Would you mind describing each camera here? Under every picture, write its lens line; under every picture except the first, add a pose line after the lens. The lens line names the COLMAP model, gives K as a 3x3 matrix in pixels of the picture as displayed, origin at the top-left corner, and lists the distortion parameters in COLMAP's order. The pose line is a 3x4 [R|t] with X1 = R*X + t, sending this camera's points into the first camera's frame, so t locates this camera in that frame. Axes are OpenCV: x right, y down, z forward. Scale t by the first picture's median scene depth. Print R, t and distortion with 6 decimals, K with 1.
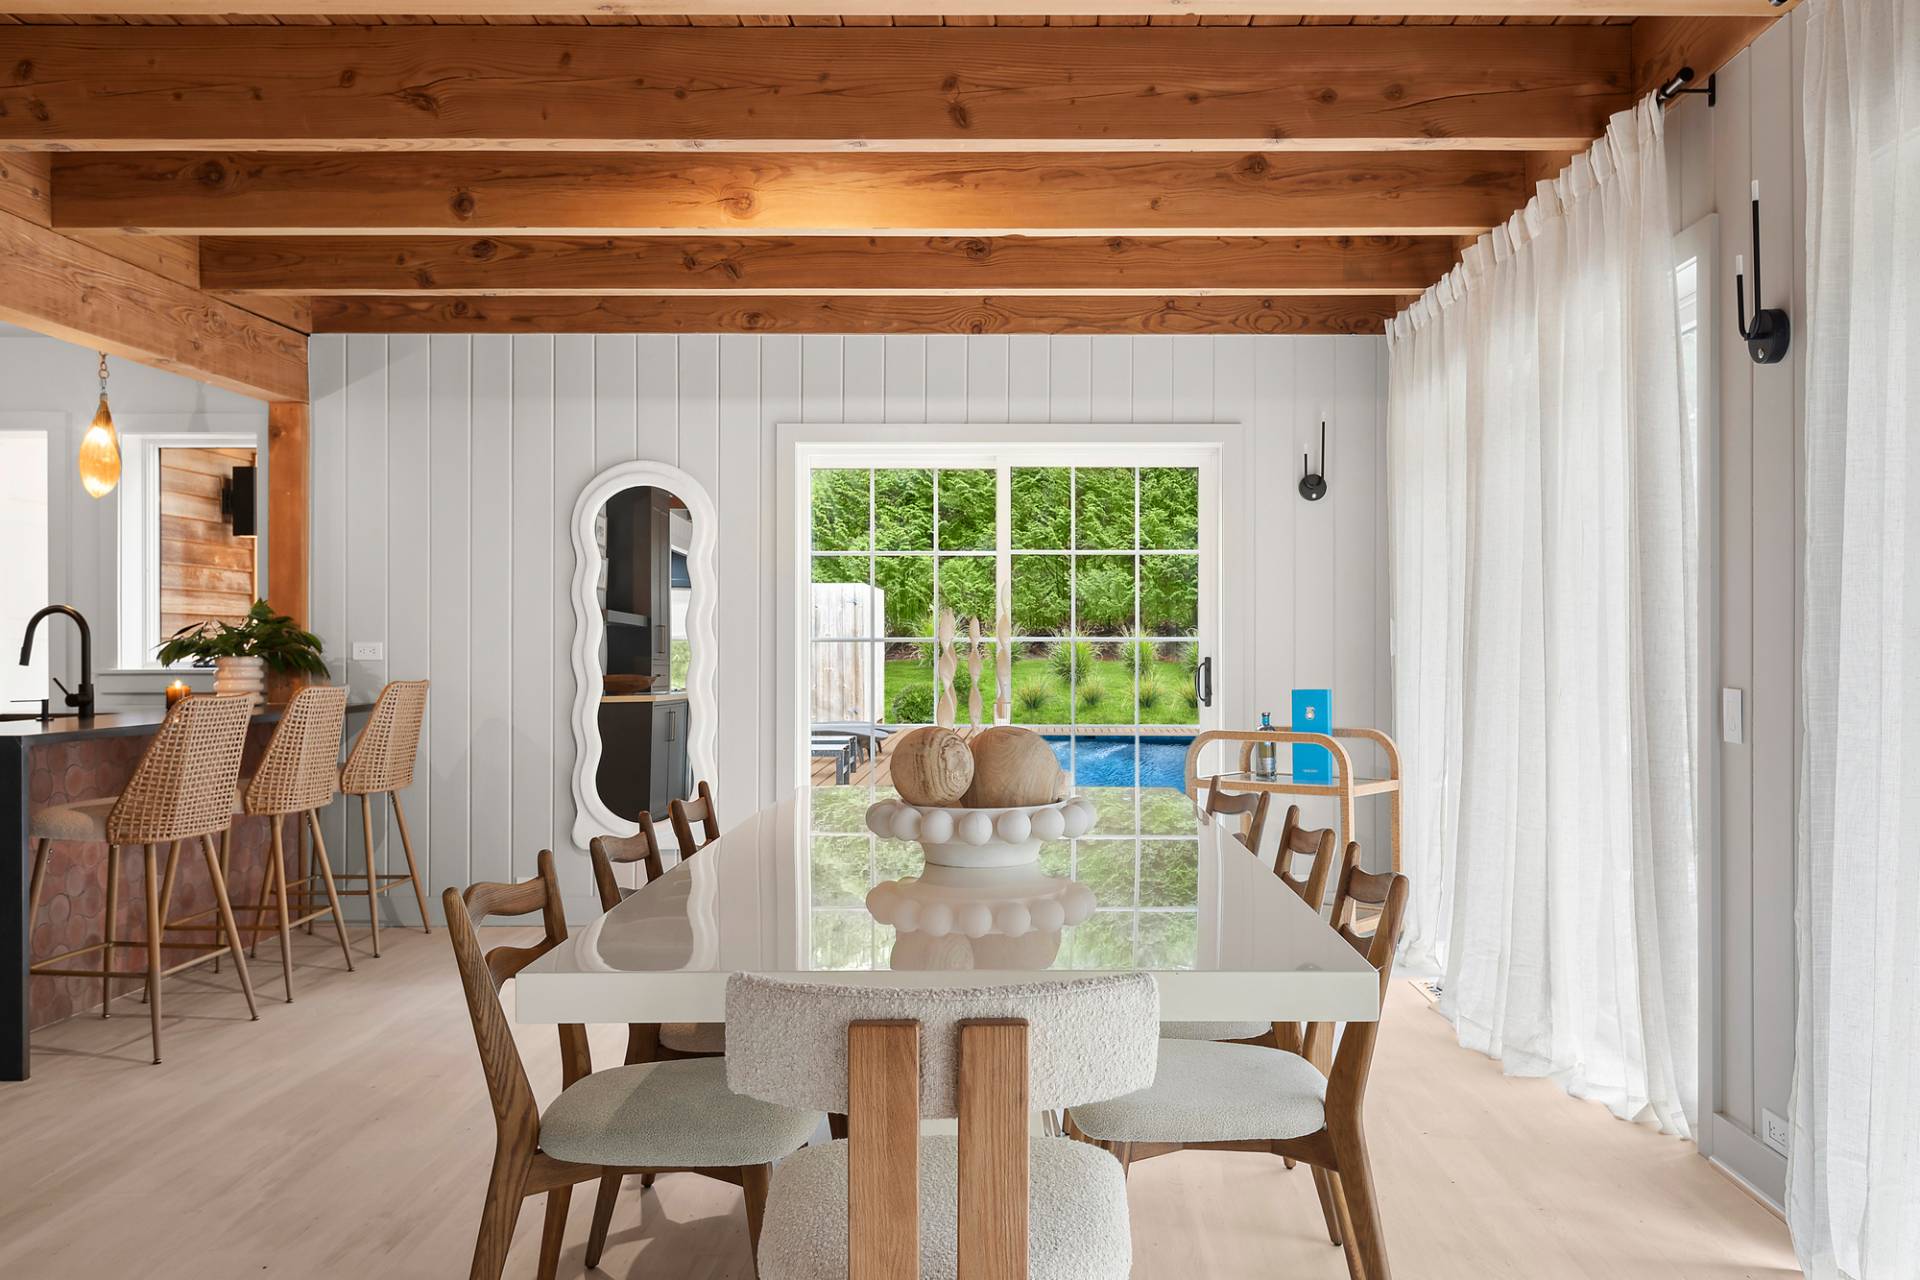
lens RADIAL K [[1466.5, 0, 960.0], [0, 1466.5, 606.9], [0, 0, 1]] dist [0.001975, 0.002448]
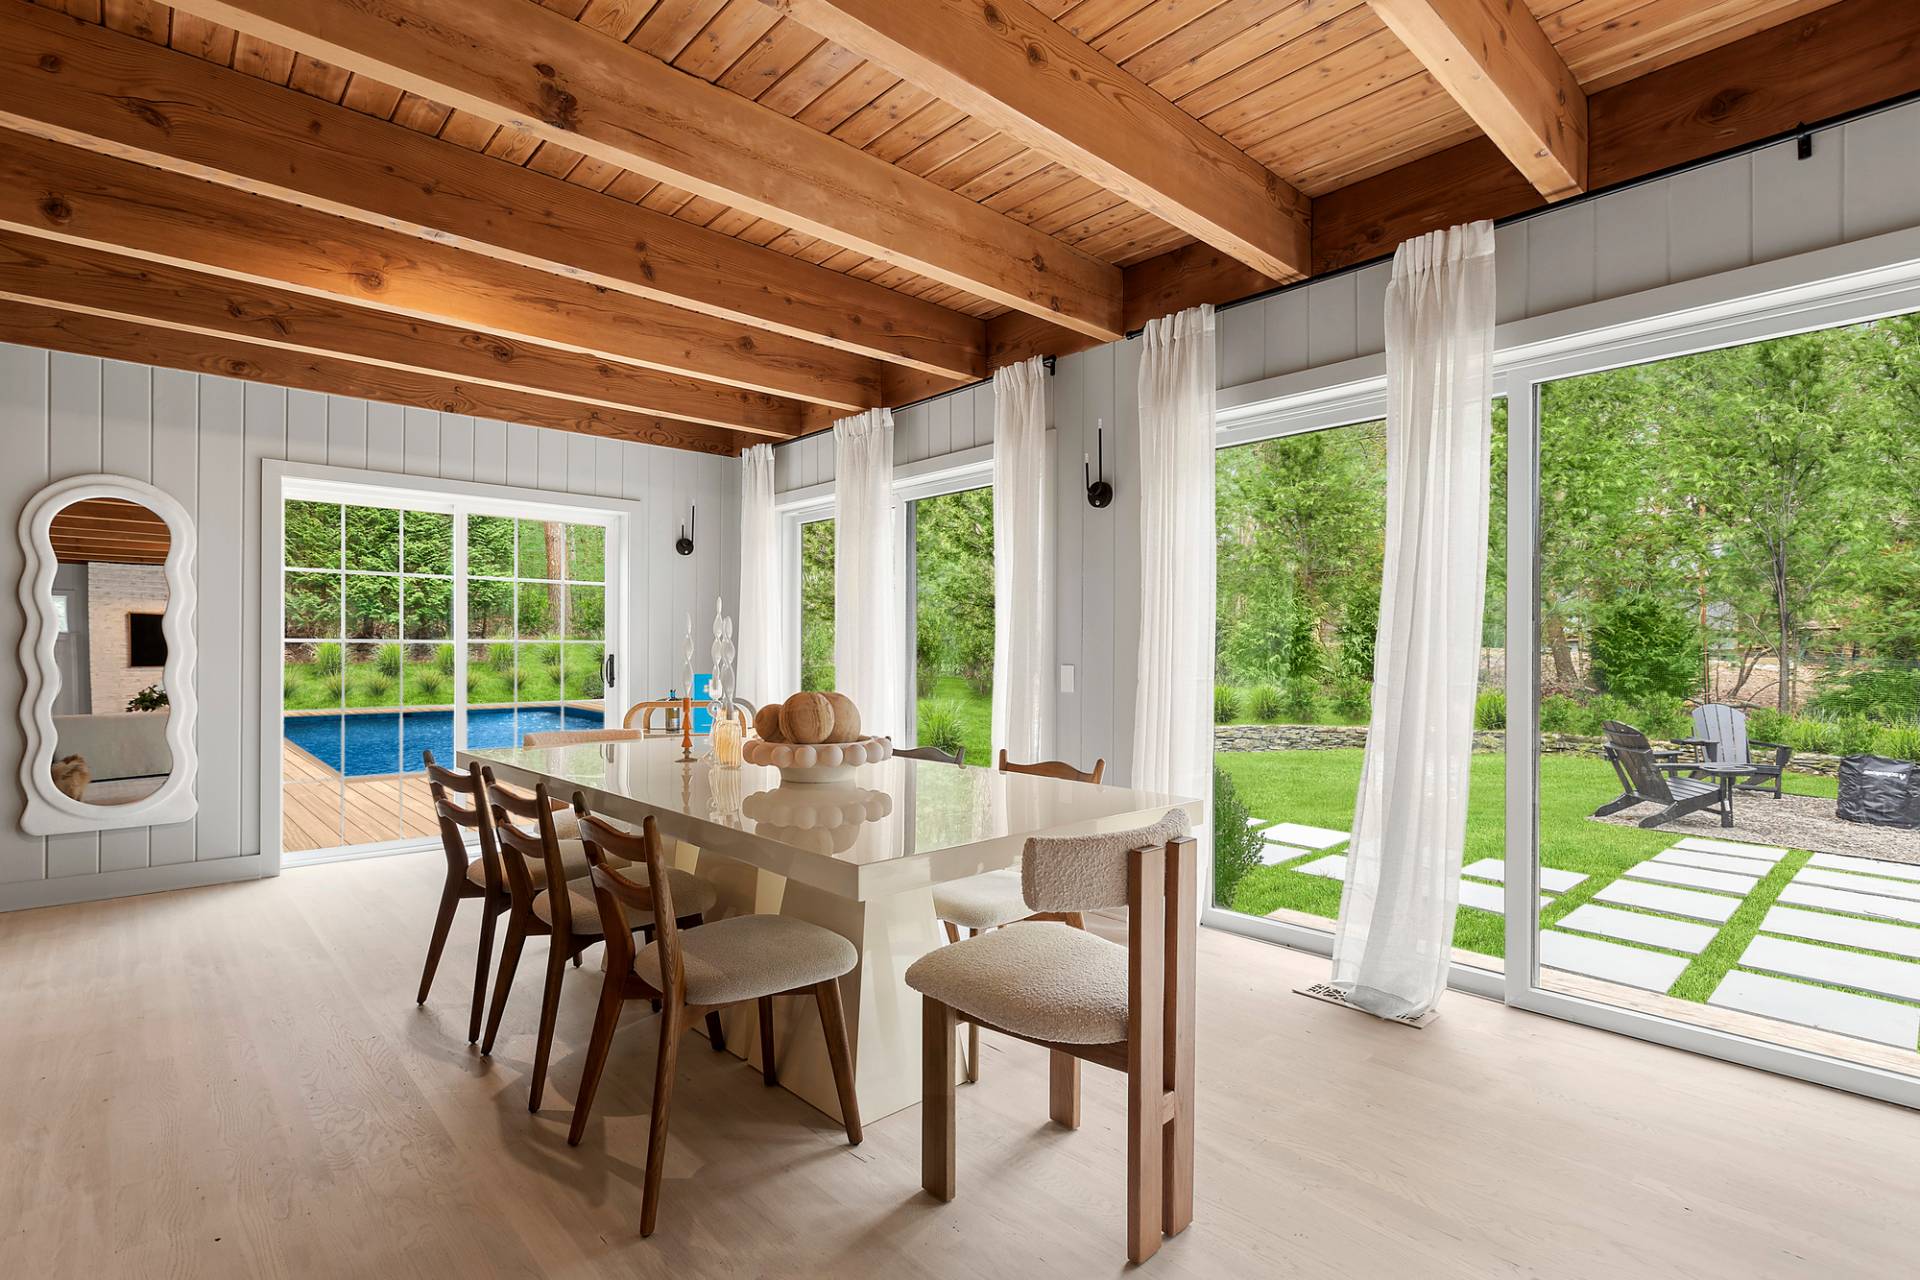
lens RADIAL K [[909.9, 0, 953.9], [0, 909.9, 633.6], [0, 0, 1]] dist [-0.002266, -0.000708]
pose [[0.753315, 0.016705, 0.657447, -0.272416], [-0.021634, 0.999766, -0.000614, 0.010013], [-0.657304, -0.013761, 0.753500, 0.100807]]
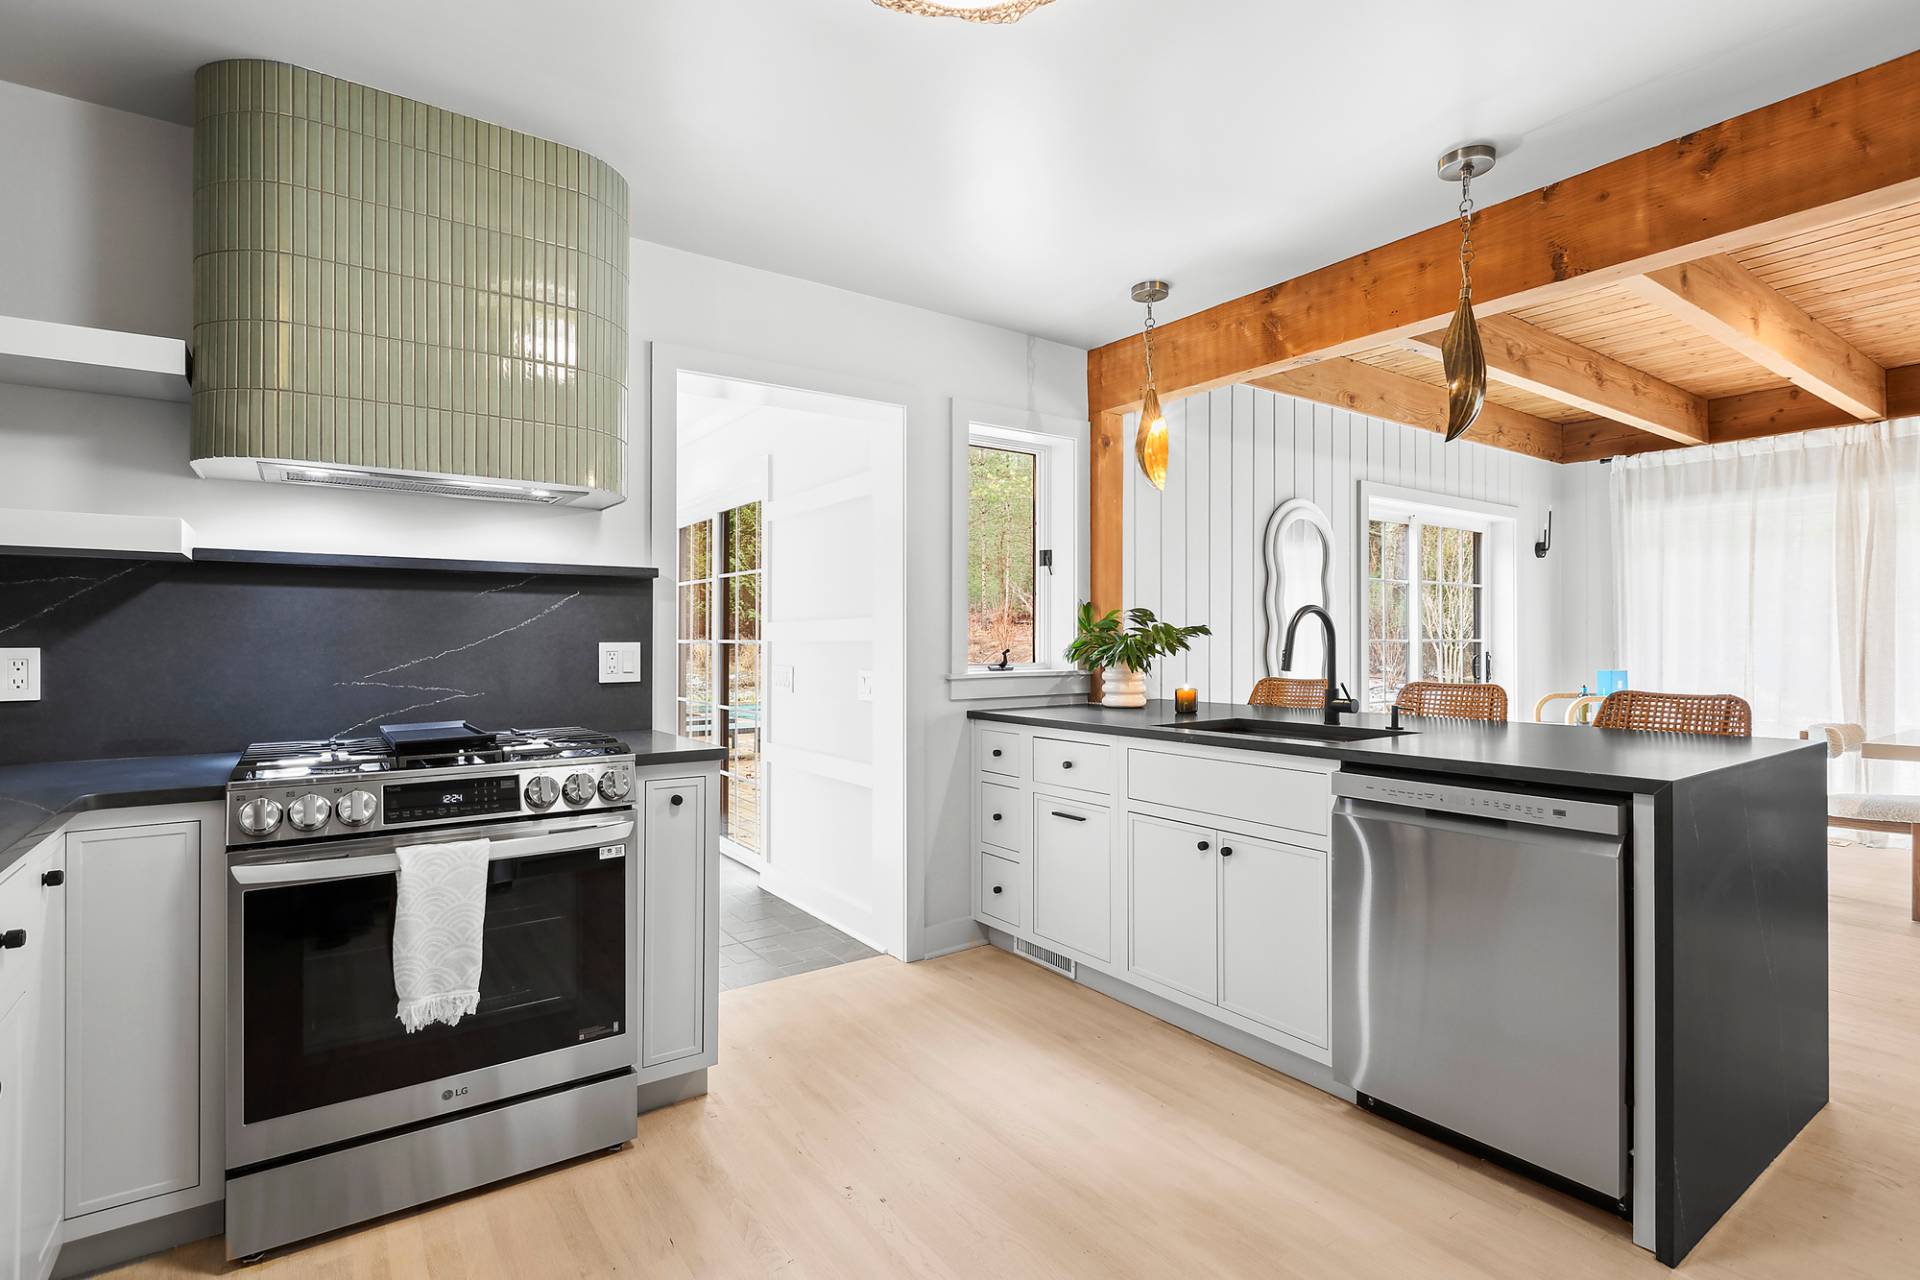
lens RADIAL K [[909.9, 0, 953.9], [0, 909.9, 633.6], [0, 0, 1]] dist [-0.002266, -0.000708]
pose [[0.830126, 0.002930, 0.557568, -1.303278], [-0.011138, 0.999874, 0.011329, 0.013273], [-0.557464, -0.015615, 0.830054, 0.760508]]
